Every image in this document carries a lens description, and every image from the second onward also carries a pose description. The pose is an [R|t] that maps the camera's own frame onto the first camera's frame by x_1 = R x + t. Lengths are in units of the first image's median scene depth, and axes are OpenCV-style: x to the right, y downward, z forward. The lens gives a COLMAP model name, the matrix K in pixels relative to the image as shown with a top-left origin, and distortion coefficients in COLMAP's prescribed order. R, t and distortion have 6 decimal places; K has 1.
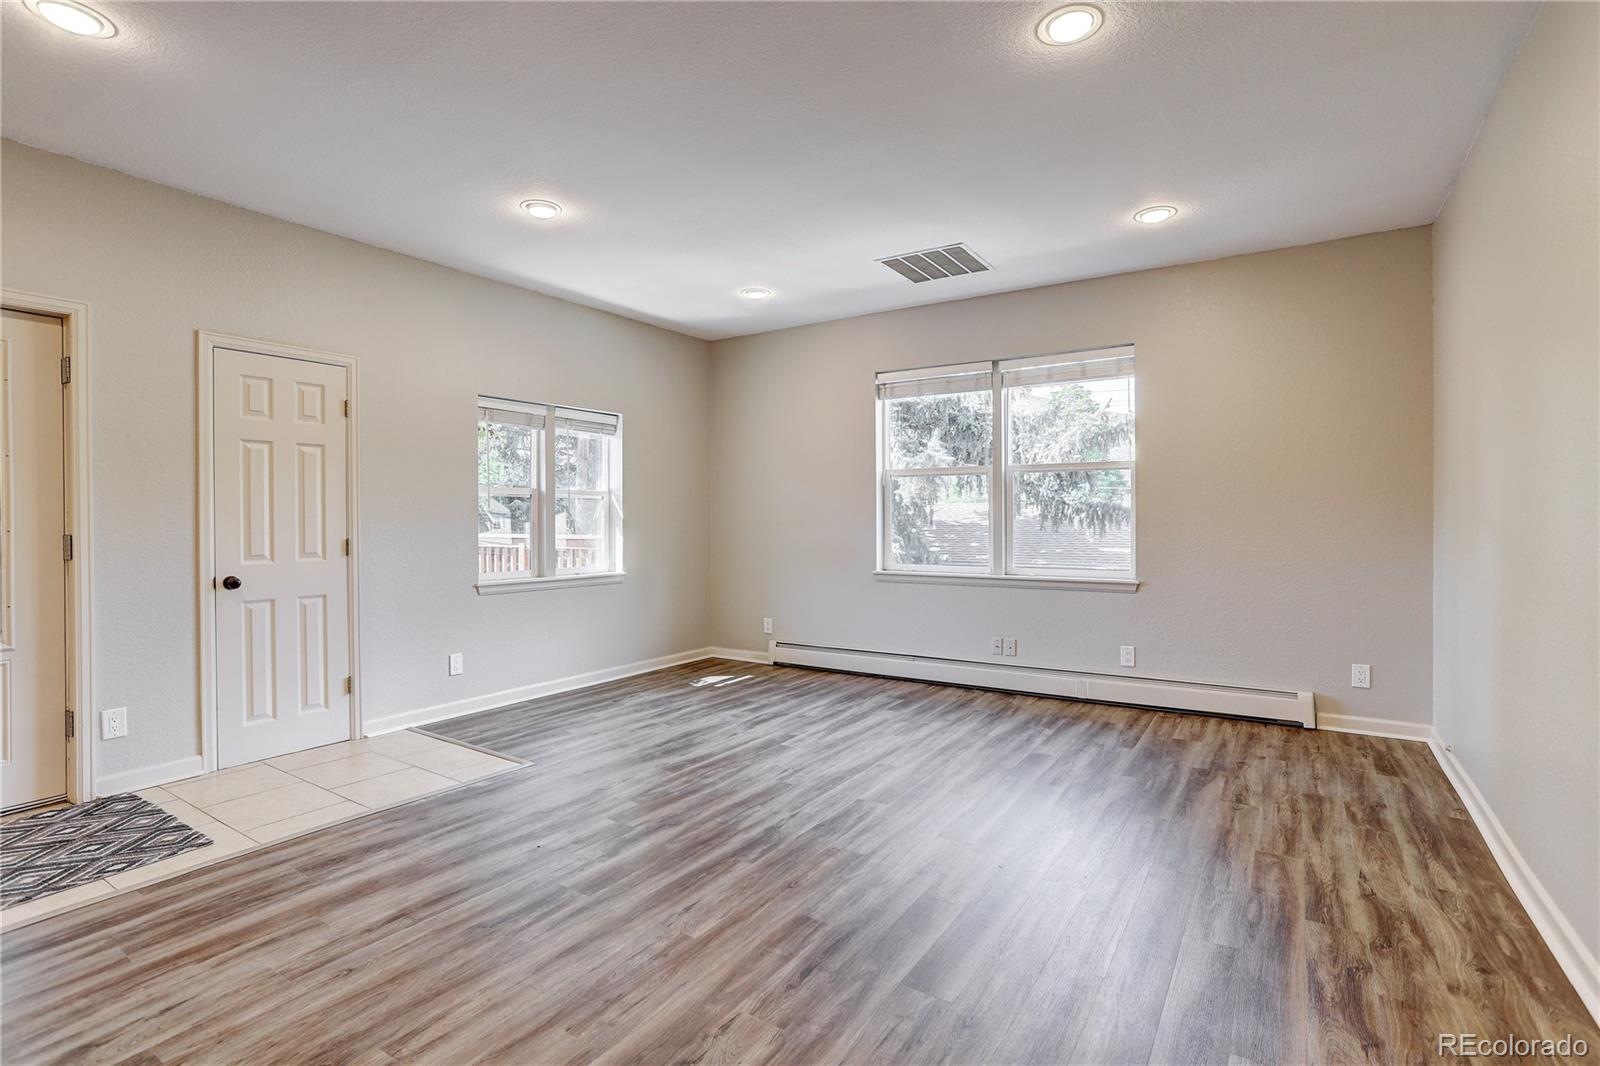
lens RADIAL K [[769.5, 0, 795.0], [0, 769.5, 523.4], [0, 0, 1]] dist [-0.061784, 0.033566]
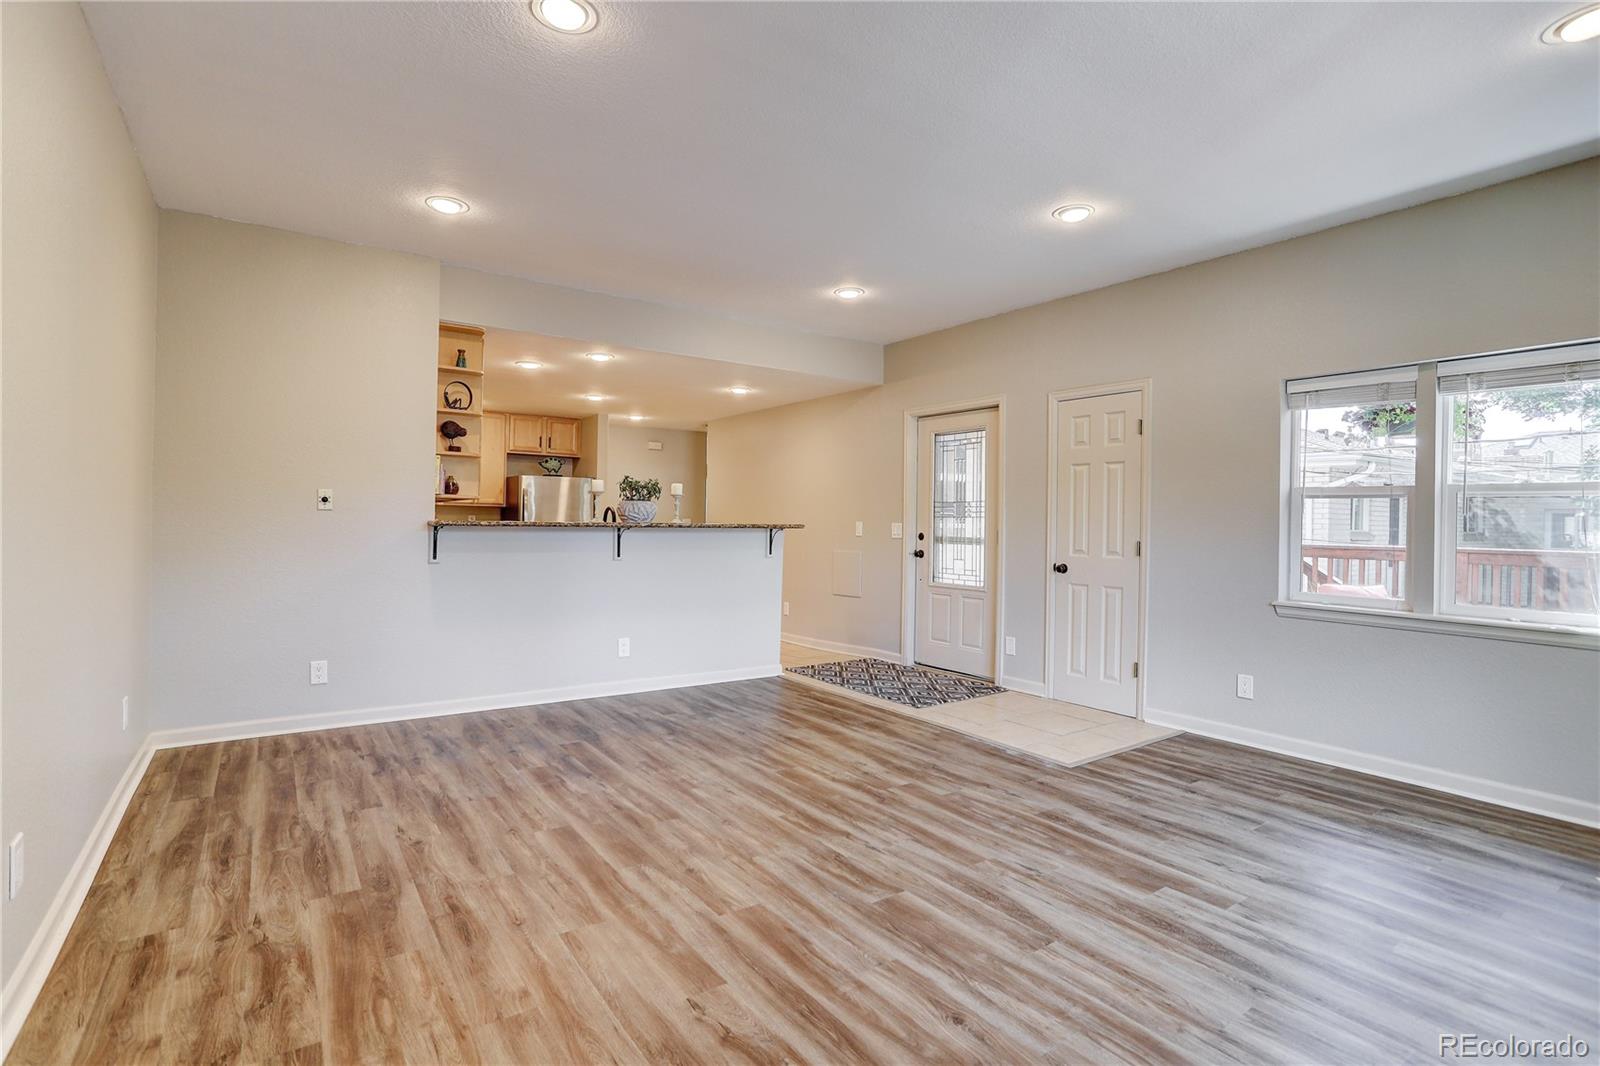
lens RADIAL K [[769.5, 0, 795.0], [0, 769.5, 523.4], [0, 0, 1]] dist [-0.061784, 0.033566]
pose [[-0.364003, 0.003101, -0.931393, 0.808309], [-0.020107, 0.999735, 0.011187, -0.010801], [0.931181, 0.022799, -0.363844, 1.141330]]
